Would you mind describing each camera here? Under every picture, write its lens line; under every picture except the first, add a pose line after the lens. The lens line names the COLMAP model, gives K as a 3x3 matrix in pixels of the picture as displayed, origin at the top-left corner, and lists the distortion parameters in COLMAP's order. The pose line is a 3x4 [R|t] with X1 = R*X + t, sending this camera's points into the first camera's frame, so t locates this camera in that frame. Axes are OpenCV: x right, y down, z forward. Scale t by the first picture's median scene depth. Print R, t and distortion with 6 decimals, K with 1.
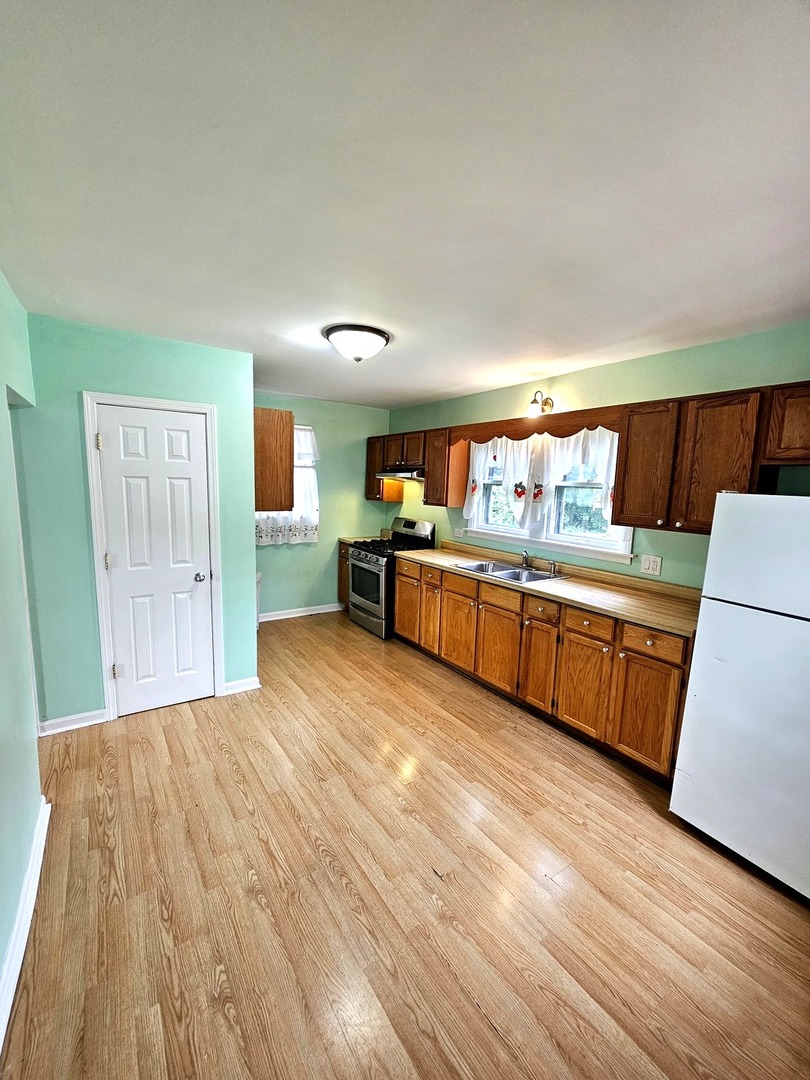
lens RADIAL K [[439.3, 0, 403.9], [0, 439.3, 542.1], [0, 0, 1]] dist [-0.002170, 0.001098]
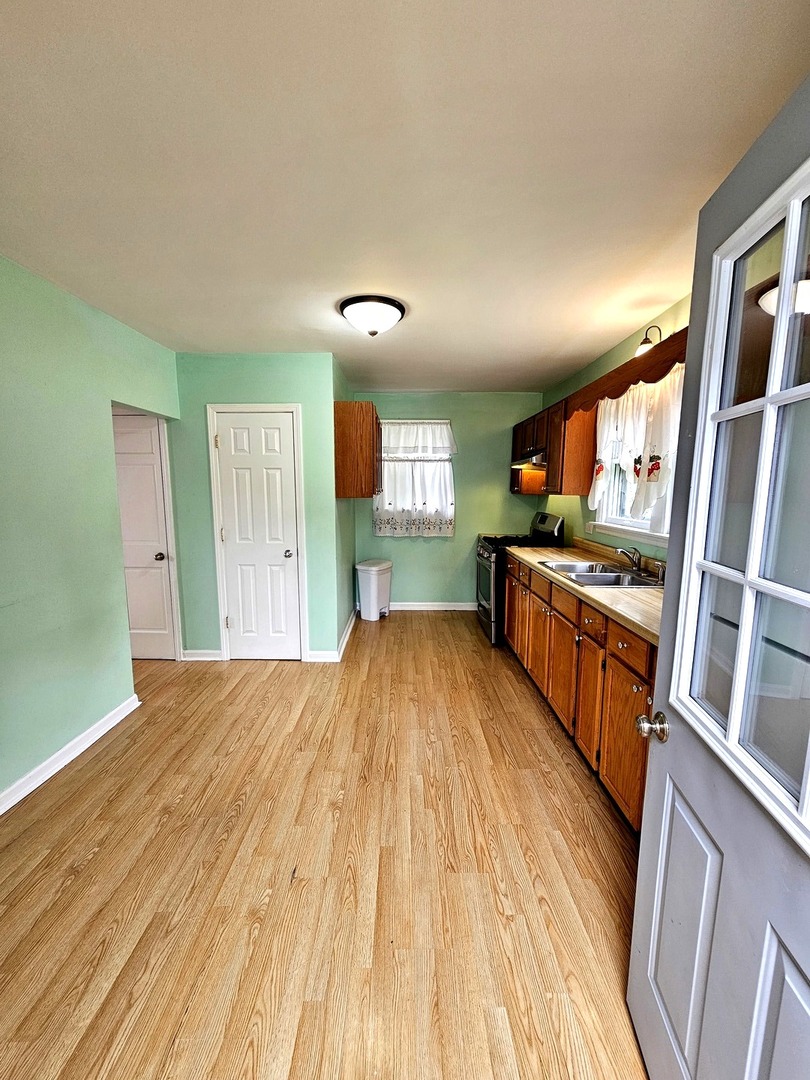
lens RADIAL K [[439.3, 0, 405.5], [0, 439.3, 542.4], [0, 0, 1]] dist [-0.002170, 0.001098]
pose [[0.825414, 0.039496, -0.563145, 0.474453], [-0.053339, 0.998543, -0.008148, 0.046492], [0.562003, 0.036763, 0.826318, 0.229552]]
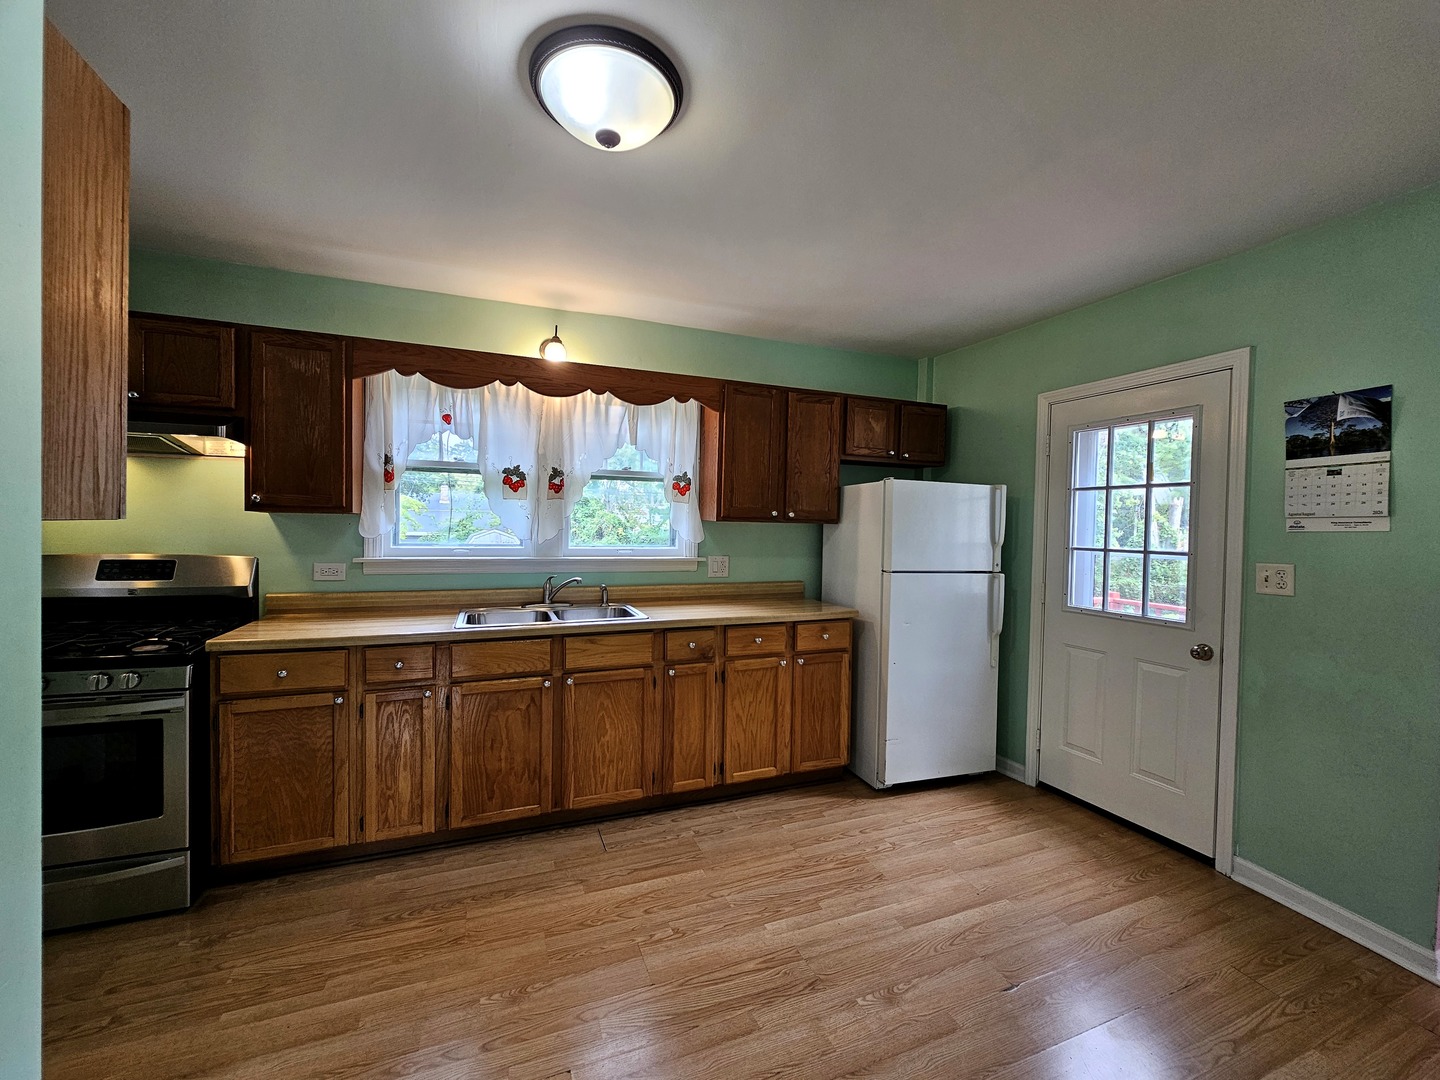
lens RADIAL K [[585.8, 0, 723.8], [0, 585.8, 536.9], [0, 0, 1]] dist [-0.002170, 0.001098]
pose [[0.220293, -0.047874, 0.974258, -0.586267], [0.118881, 0.992667, 0.021899, -0.032582], [-0.968162, 0.110996, 0.224369, 0.735744]]
